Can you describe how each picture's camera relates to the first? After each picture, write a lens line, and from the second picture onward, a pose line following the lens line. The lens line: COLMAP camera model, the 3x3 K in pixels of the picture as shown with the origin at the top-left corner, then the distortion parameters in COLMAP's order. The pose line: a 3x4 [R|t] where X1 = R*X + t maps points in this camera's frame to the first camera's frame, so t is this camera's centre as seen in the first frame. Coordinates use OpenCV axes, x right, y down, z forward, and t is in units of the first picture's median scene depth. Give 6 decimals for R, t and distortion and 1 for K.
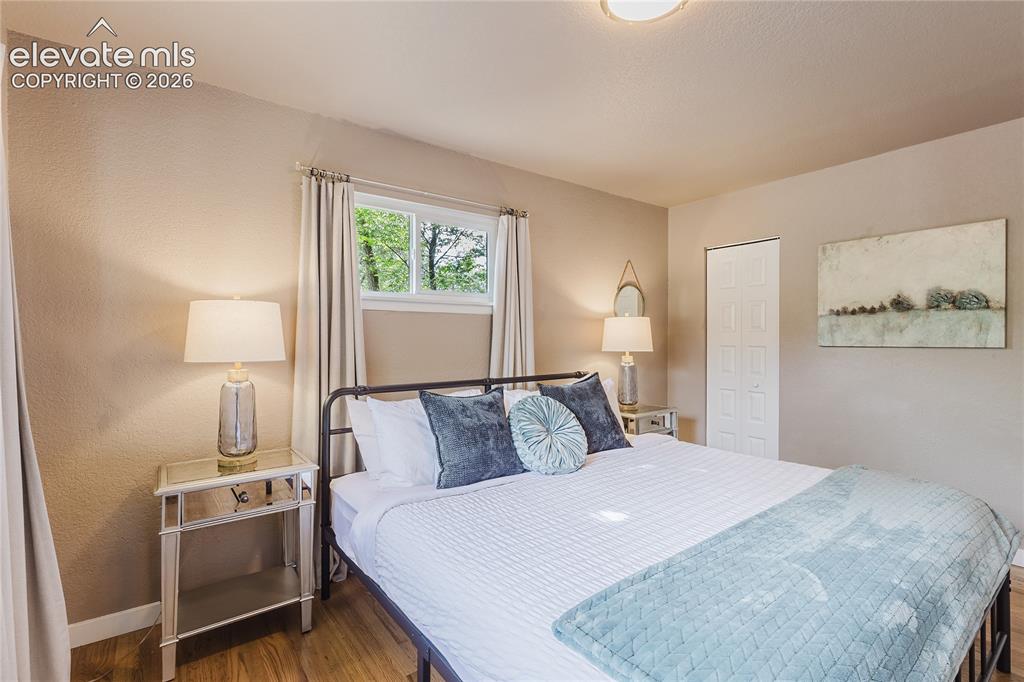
lens RADIAL K [[468.9, 0, 512.8], [0, 468.9, 335.7], [0, 0, 1]] dist [-0.000335, 0.001954]
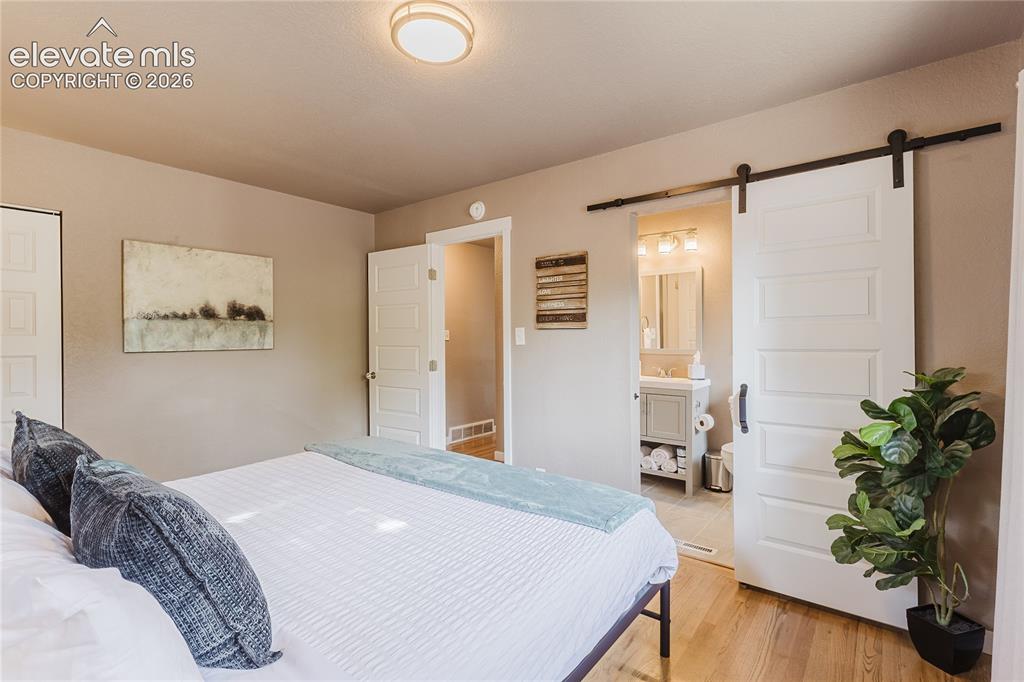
lens RADIAL K [[468.9, 0, 514.6], [0, 468.9, 336.2], [0, 0, 1]] dist [-0.000335, 0.001954]
pose [[-0.252595, 0.007579, 0.967542, -0.437903], [0.003617, 0.999970, -0.006889, -0.000188], [-0.967565, 0.001759, -0.252615, 0.558677]]
